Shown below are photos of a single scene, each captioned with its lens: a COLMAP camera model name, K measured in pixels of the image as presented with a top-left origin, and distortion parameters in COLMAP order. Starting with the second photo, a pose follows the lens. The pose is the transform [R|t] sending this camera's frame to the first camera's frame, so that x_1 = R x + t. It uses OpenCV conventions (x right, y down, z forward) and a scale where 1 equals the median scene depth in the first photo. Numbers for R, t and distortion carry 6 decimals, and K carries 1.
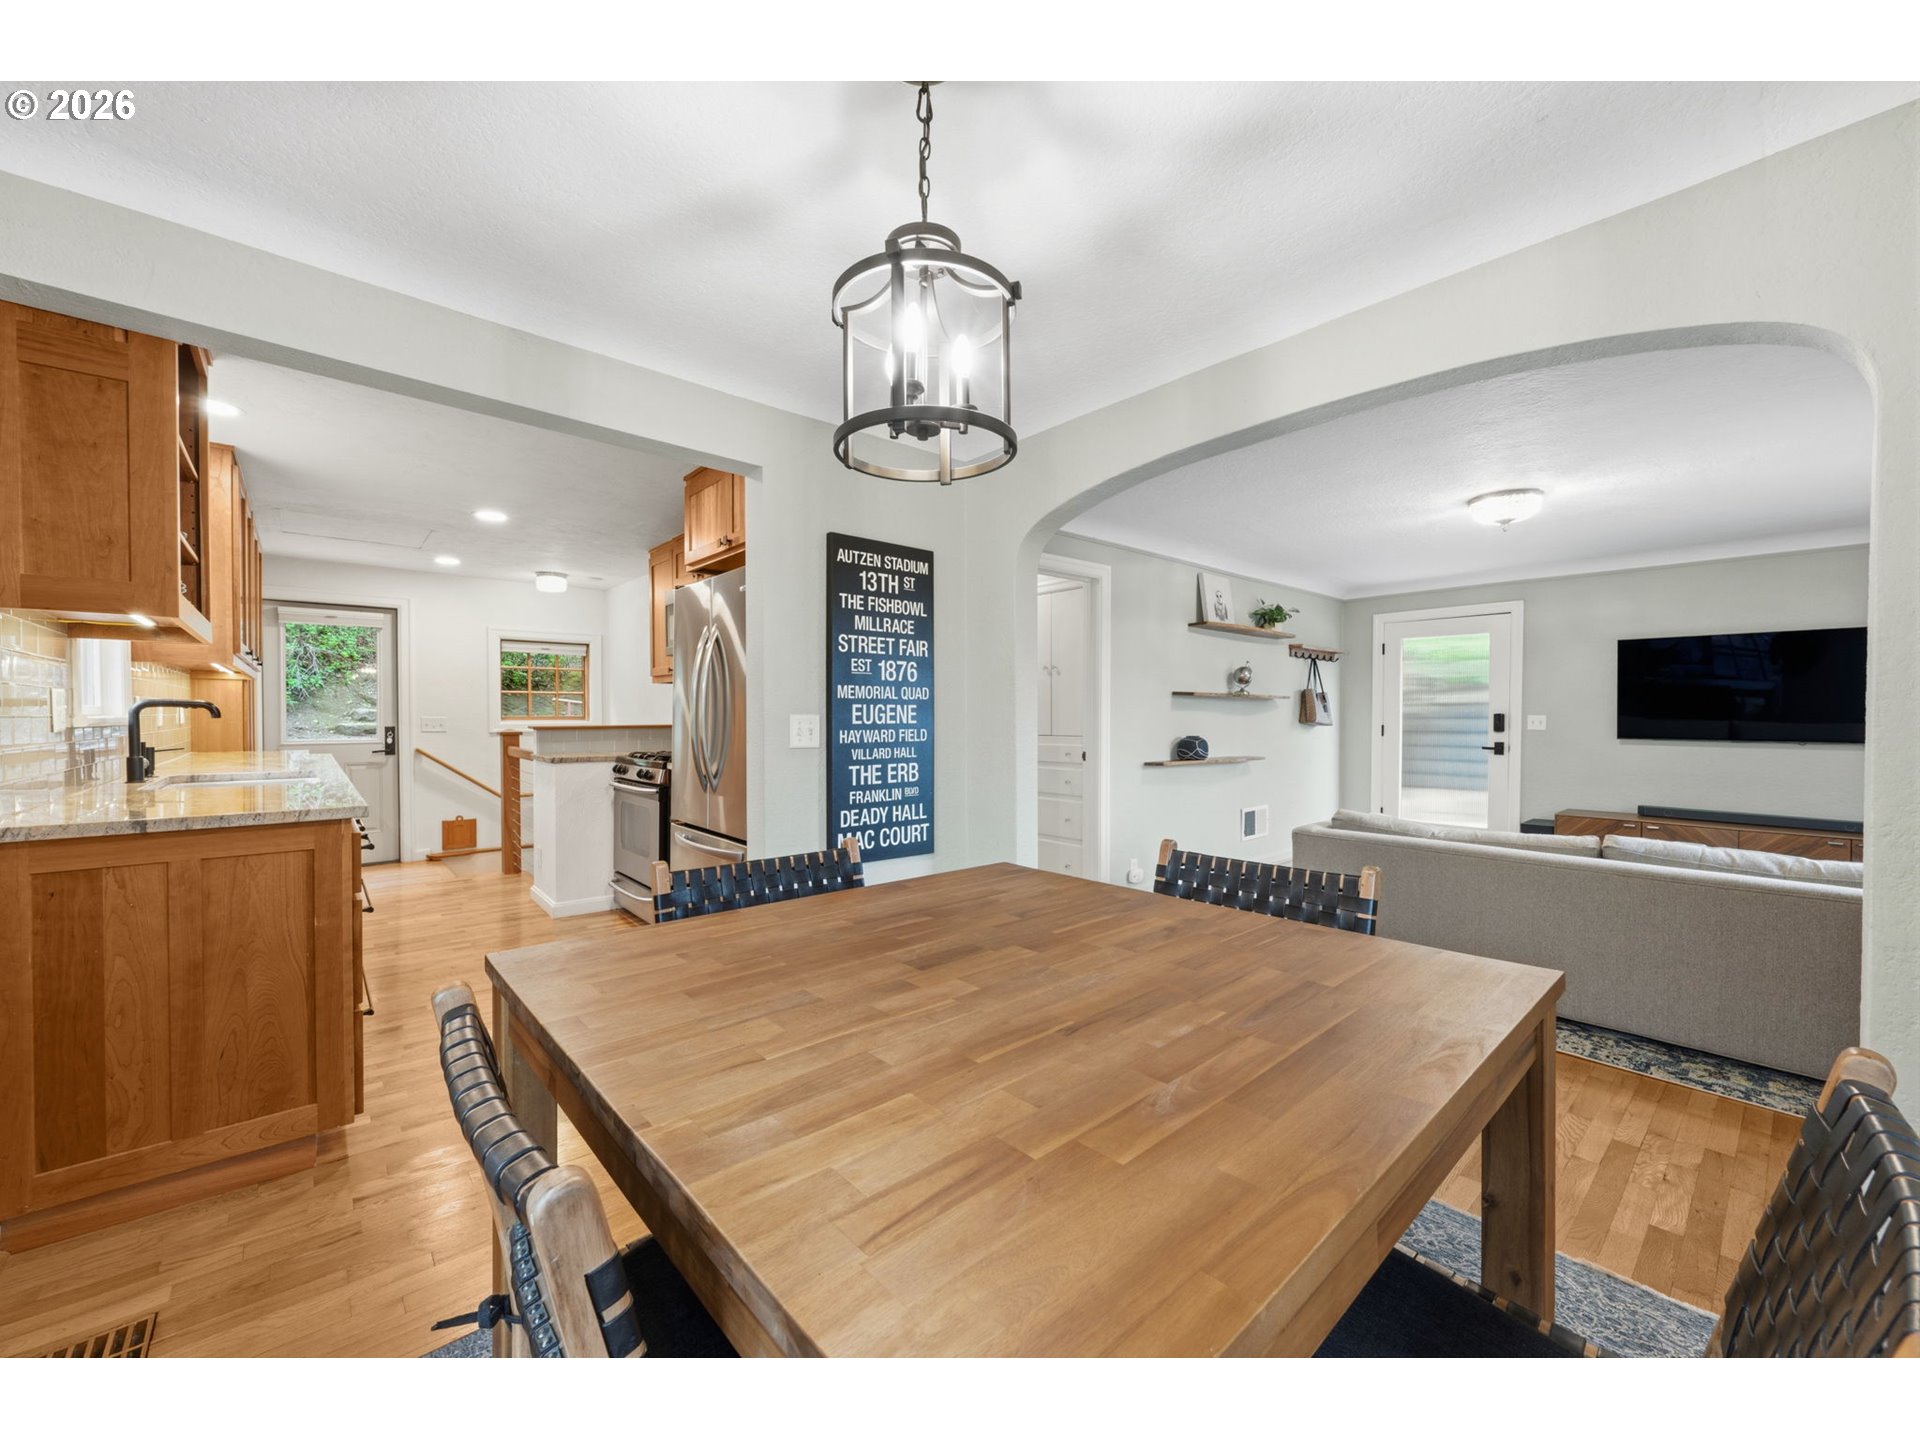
lens RADIAL K [[750.7, 0, 961.1], [0, 750.7, 721.3], [0, 0, 1]] dist [-0.002470, -0.000327]
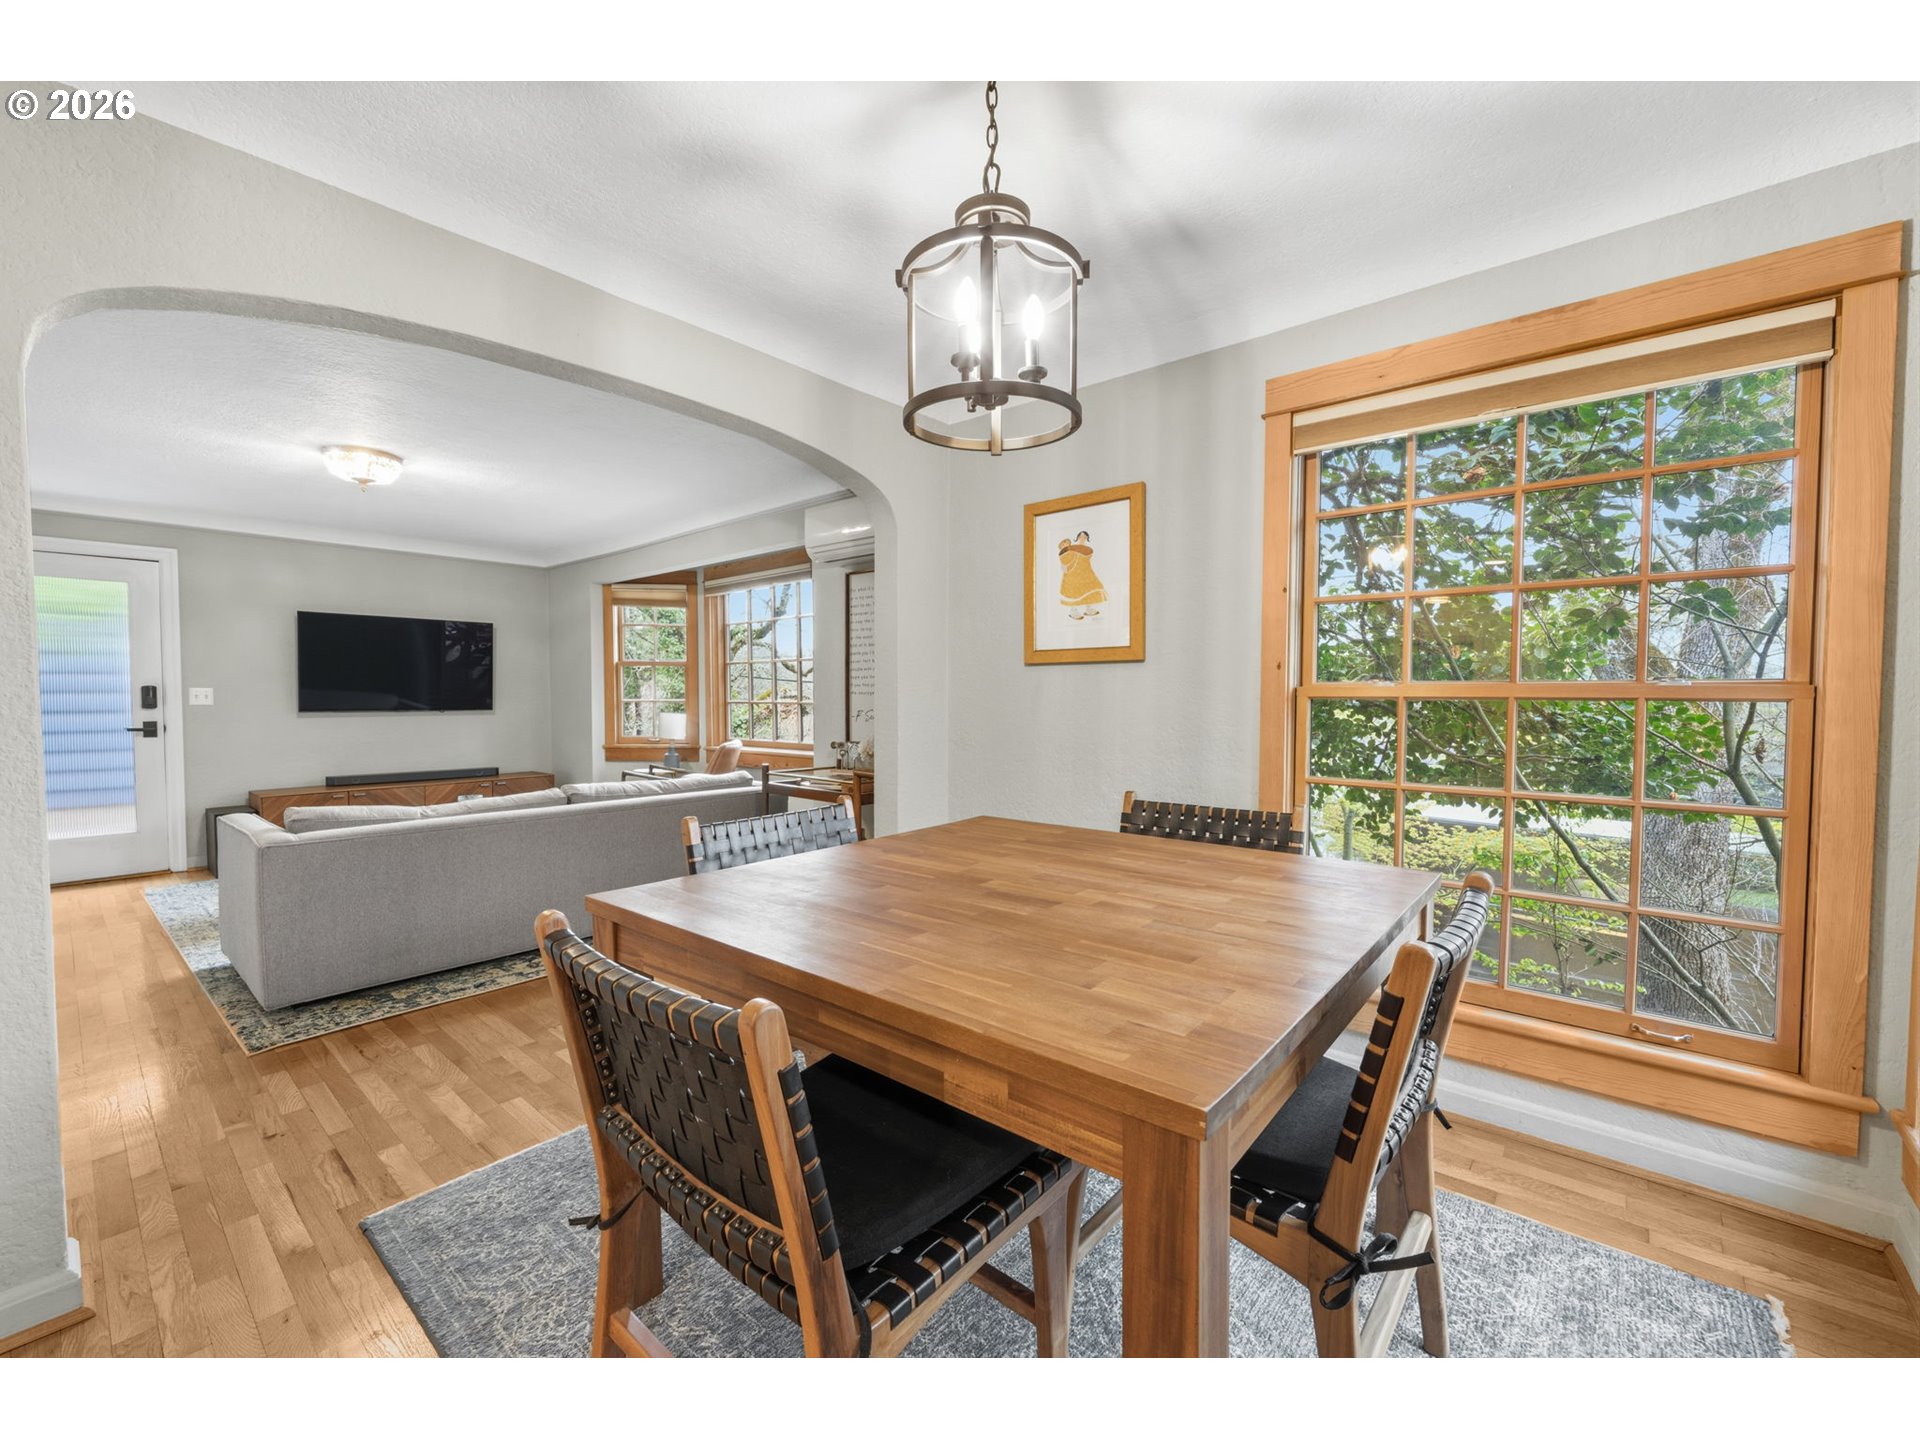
lens RADIAL K [[797.4, 0, 962.0], [0, 797.4, 721.2], [0, 0, 1]] dist [-0.002962, 0.000201]
pose [[-0.143644, -0.039763, 0.988830, -0.511388], [0.008569, 0.999105, 0.041421, -0.000680], [-0.989592, 0.014423, -0.143175, 0.546291]]
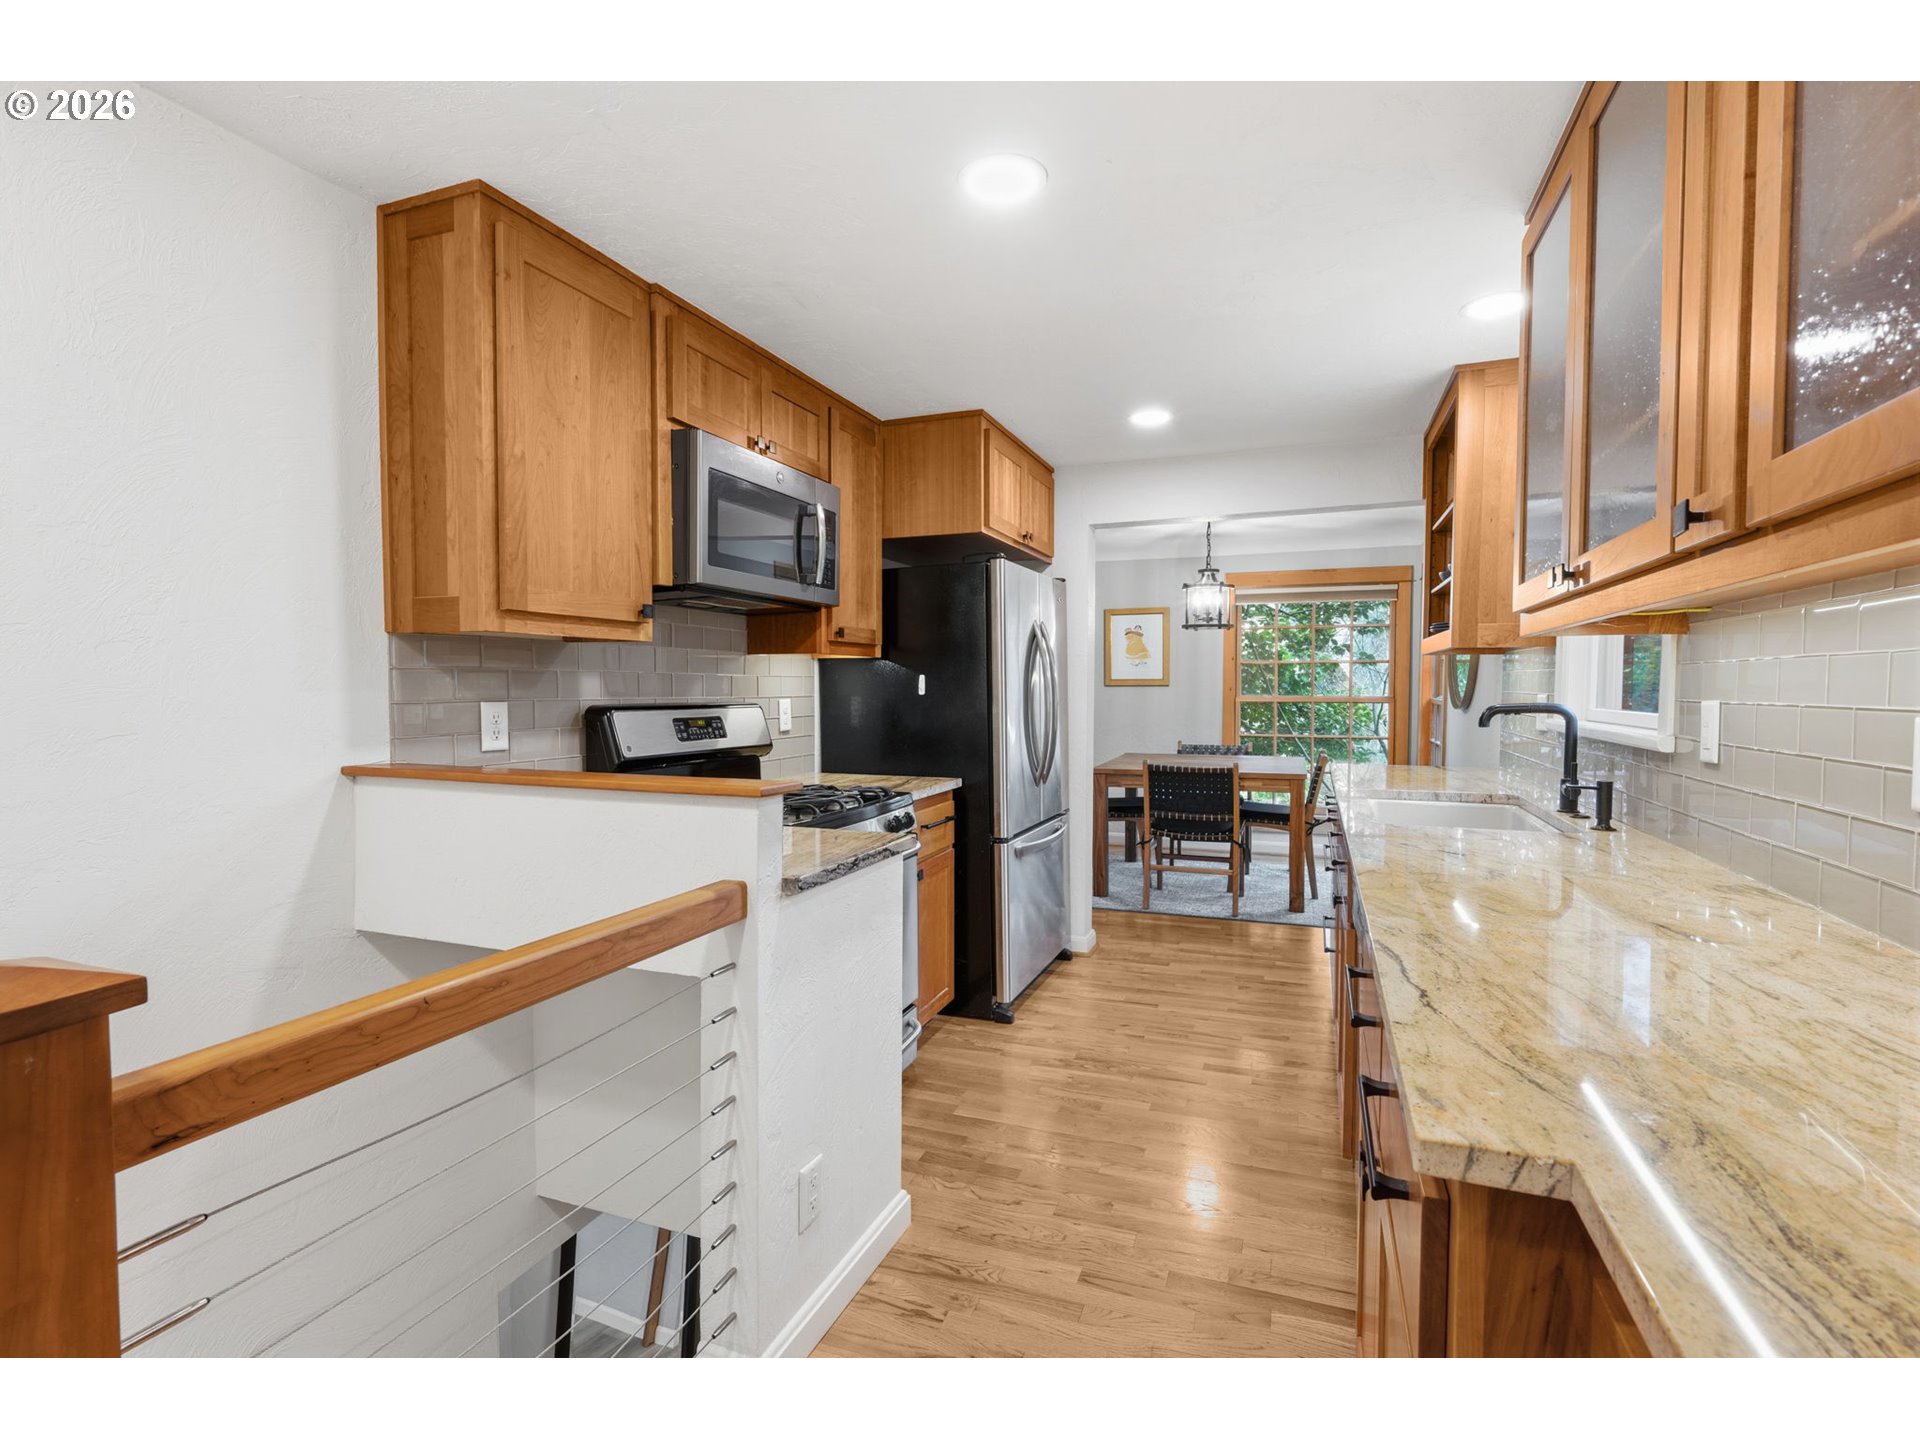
lens RADIAL K [[935.0, 0, 961.2], [0, 935.0, 717.3], [0, 0, 1]] dist [0.001052, 0.000017]
pose [[-0.476565, -0.033053, 0.878518, -1.393688], [0.008042, 0.999087, 0.041952, -0.048357], [-0.879102, 0.027058, -0.475864, 1.691153]]
